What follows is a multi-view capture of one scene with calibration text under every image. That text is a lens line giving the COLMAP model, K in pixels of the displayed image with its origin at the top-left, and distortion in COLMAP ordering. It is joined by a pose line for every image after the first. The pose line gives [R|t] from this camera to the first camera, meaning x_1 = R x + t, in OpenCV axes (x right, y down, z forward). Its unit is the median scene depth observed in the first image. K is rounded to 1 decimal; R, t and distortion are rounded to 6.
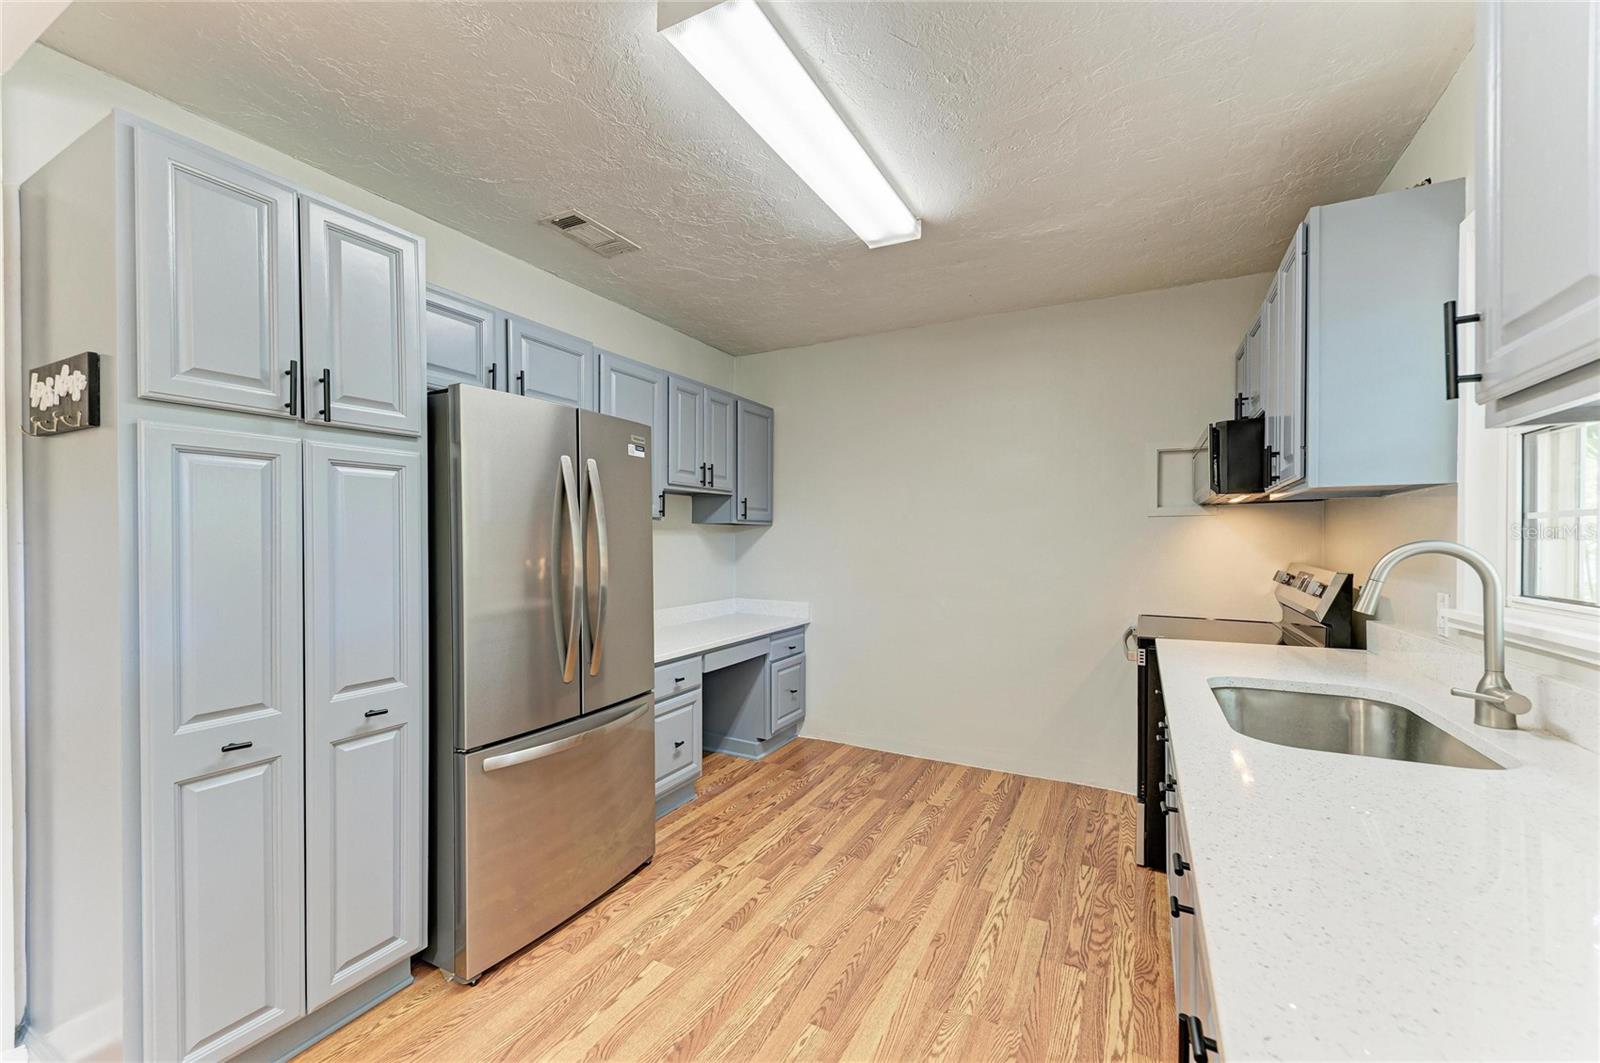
lens RADIAL K [[628.0, 0, 818.7], [0, 628.0, 542.9], [0, 0, 1]] dist [0.020214, -0.006570]
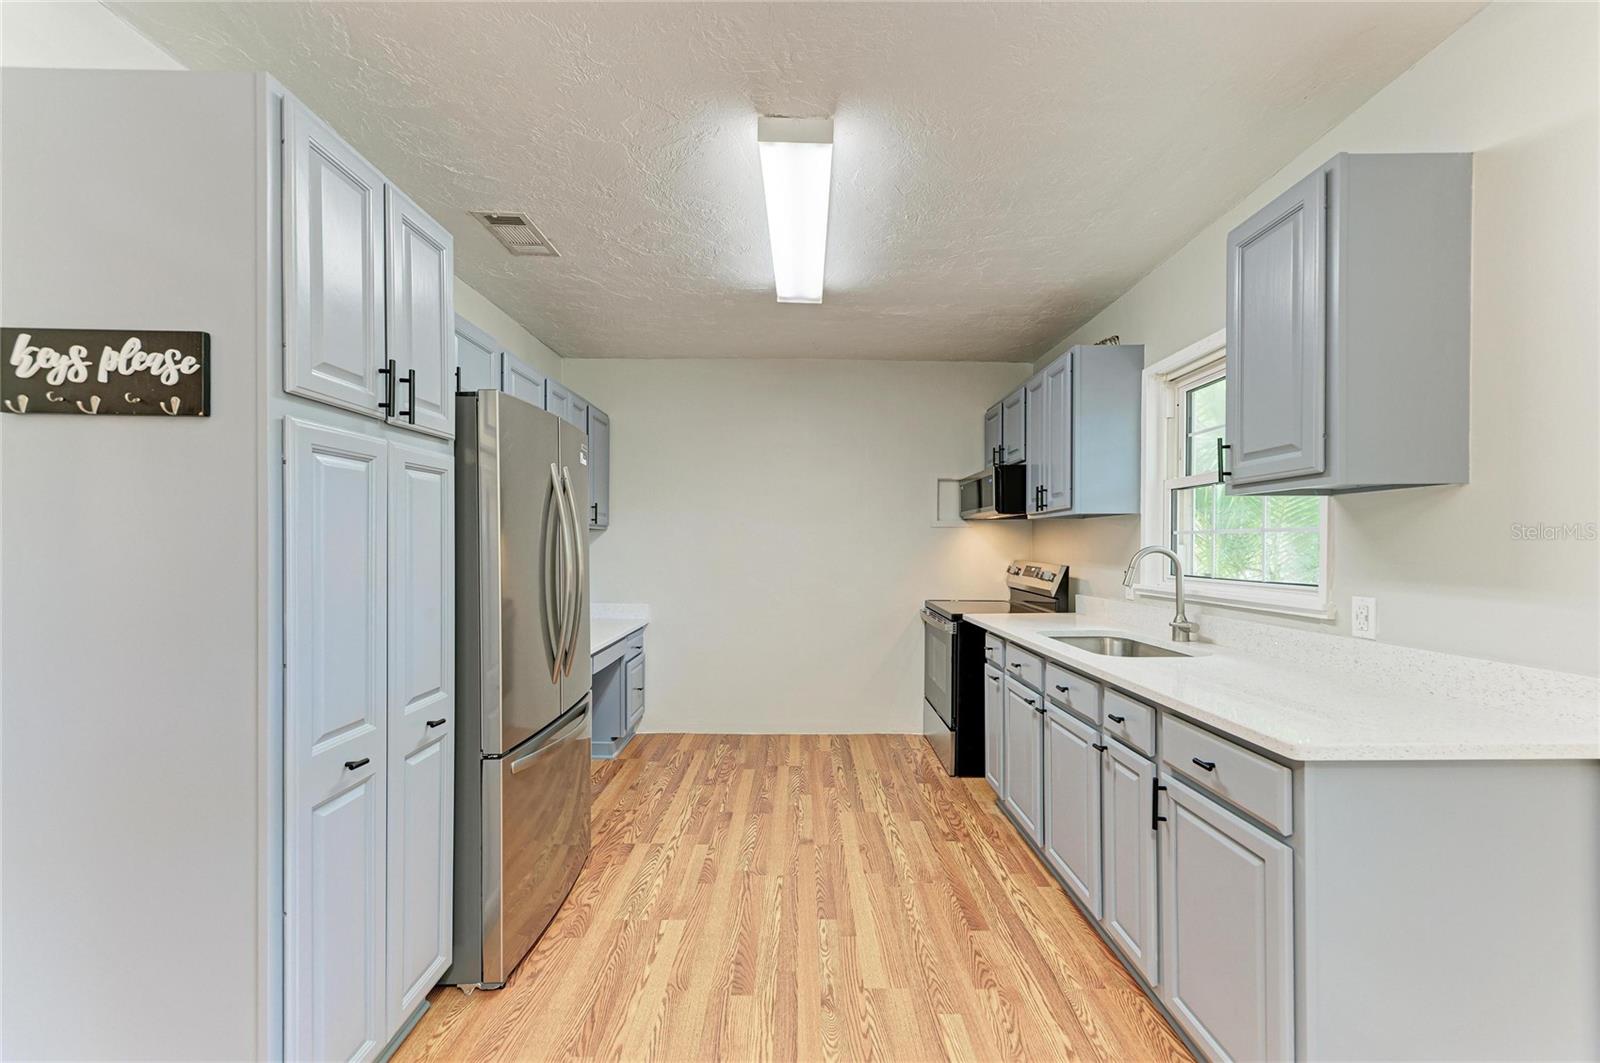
lens RADIAL K [[638.5, 0, 800.9], [0, 638.5, 547.4], [0, 0, 1]] dist [0.015446, 0.000092]
pose [[0.880360, -0.001940, 0.474302, -0.513796], [0.001262, 0.999998, 0.001747, -0.002470], [-0.474304, -0.000940, 0.880361, -0.103926]]
